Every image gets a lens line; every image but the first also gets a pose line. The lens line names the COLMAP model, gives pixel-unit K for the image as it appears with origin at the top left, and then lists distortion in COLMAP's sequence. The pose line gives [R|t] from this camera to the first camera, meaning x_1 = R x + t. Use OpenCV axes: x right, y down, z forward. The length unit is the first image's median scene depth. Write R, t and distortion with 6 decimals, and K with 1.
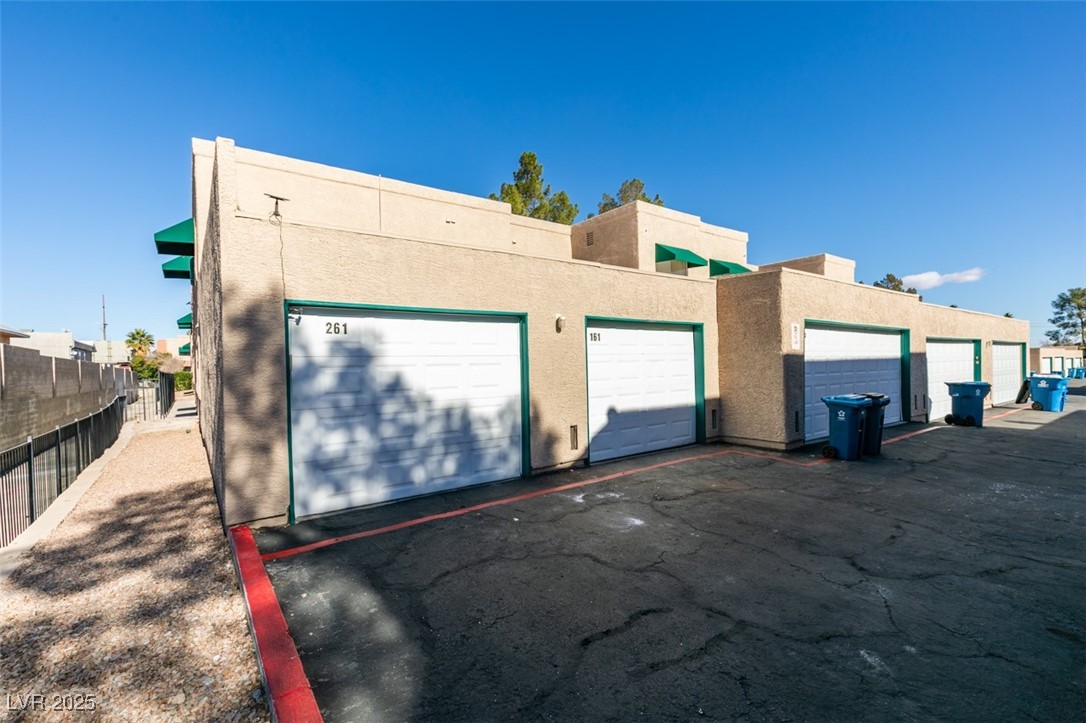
lens RADIAL K [[471.7, 0, 546.9], [0, 471.7, 365.0], [0, 0, 1]] dist [0.005837, -0.000261]
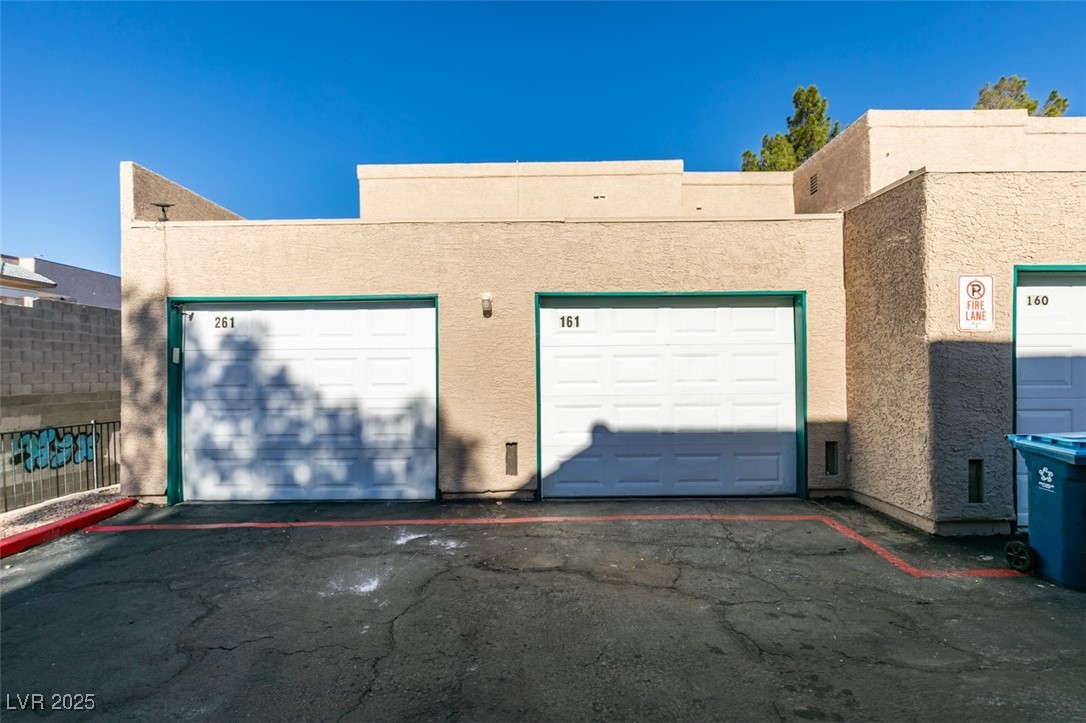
lens RADIAL K [[521.1, 0, 543.0], [0, 521.1, 361.5], [0, 0, 1]] dist [-0.004495, 0.000014]
pose [[0.806205, 0.003463, -0.591627, 0.704333], [-0.008036, 0.999955, -0.005098, 0.006766], [0.591582, 0.008865, 0.806196, 0.453383]]
